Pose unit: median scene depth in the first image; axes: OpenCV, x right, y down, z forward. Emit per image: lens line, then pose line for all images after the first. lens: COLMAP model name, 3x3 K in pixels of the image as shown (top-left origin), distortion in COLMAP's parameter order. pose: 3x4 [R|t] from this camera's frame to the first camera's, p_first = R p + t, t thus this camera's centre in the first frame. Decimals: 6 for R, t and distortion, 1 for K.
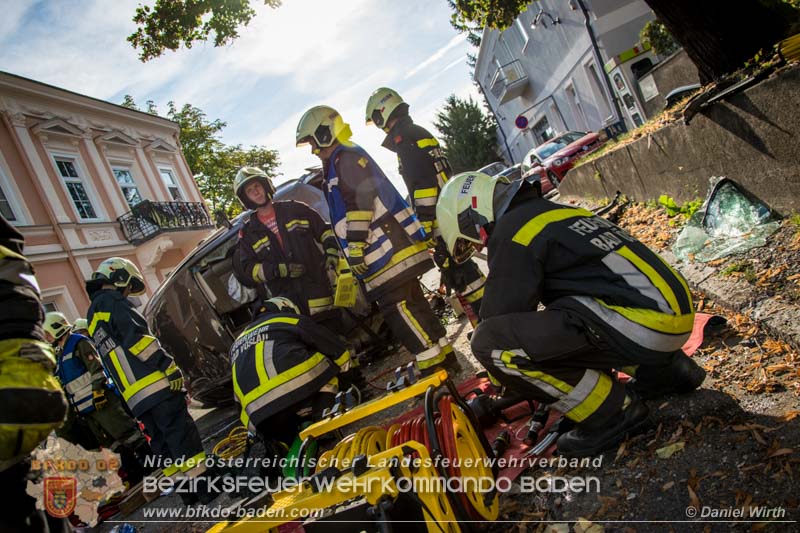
lens RADIAL K [[645.9, 0, 399.7], [0, 645.9, 264.9], [0, 0, 1]] dist [-0.107674, 0.041562]
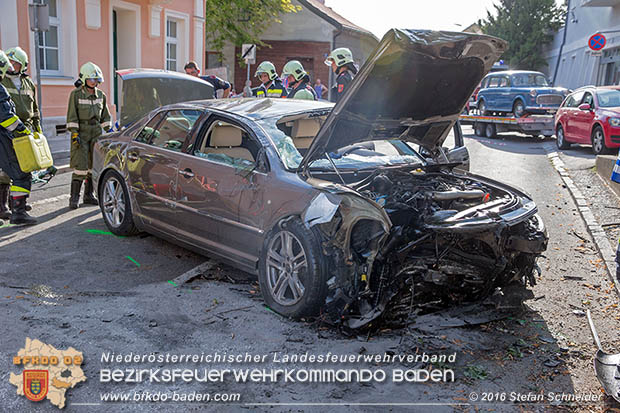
lens RADIAL K [[653.5, 0, 319.2], [0, 653.5, 204.5], [0, 0, 1]] dist [0.042802, 0.000000]
pose [[0.874627, 0.484385, -0.019982, 0.003086], [-0.472917, 0.861538, 0.184666, -0.047088], [0.106664, -0.152064, 0.982598, 0.160248]]
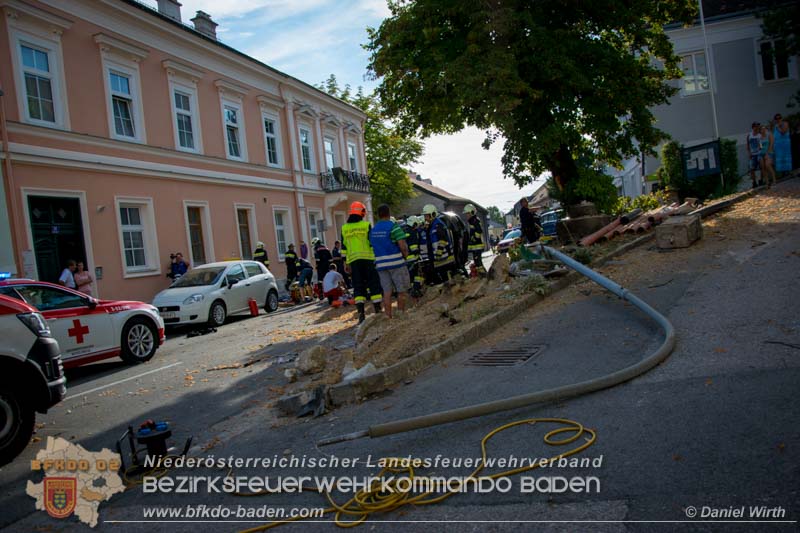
lens RADIAL K [[645.9, 0, 403.9], [0, 645.9, 265.7], [0, 0, 1]] dist [-0.107674, 0.041562]
pose [[0.936682, 0.322910, -0.135488, 0.051746], [-0.317255, 0.946309, 0.062038, -0.018383], [0.148246, -0.015126, 0.988835, -0.572918]]
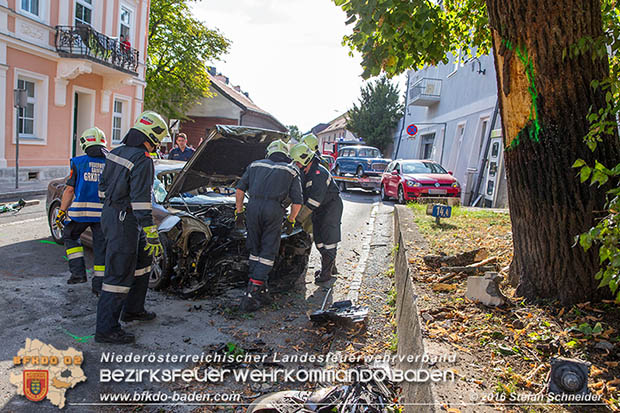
lens RADIAL K [[496.2, 0, 286.7], [0, 496.2, 216.9], [0, 0, 1]] dist [-0.063953, 0.052755]
pose [[0.860988, 0.506754, 0.043592, 0.041476], [-0.508494, 0.855643, 0.096479, -0.070683], [0.011592, -0.105234, 0.994380, 0.093809]]
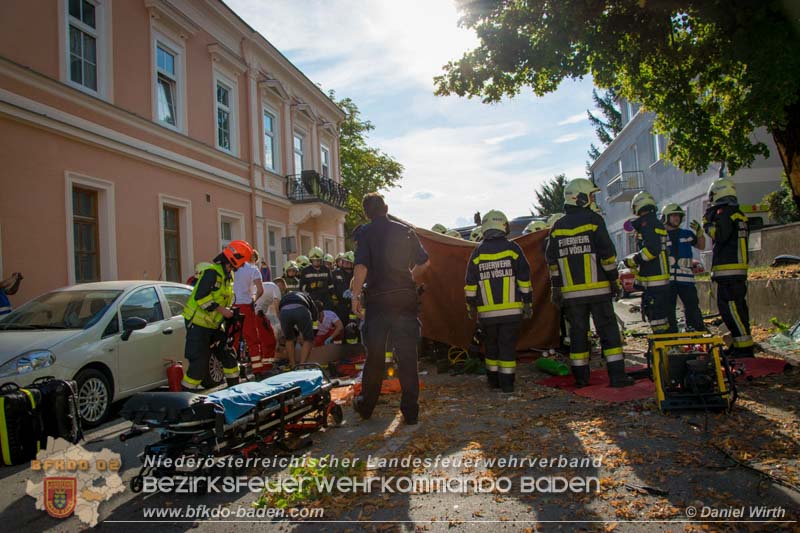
lens RADIAL K [[645.9, 0, 411.4], [0, 645.9, 271.3], [0, 0, 1]] dist [-0.107674, 0.041562]
pose [[0.926691, 0.372403, -0.050589, -0.099436], [-0.374352, 0.926561, -0.036668, 0.045402], [0.033218, 0.052918, 0.998046, -0.164459]]
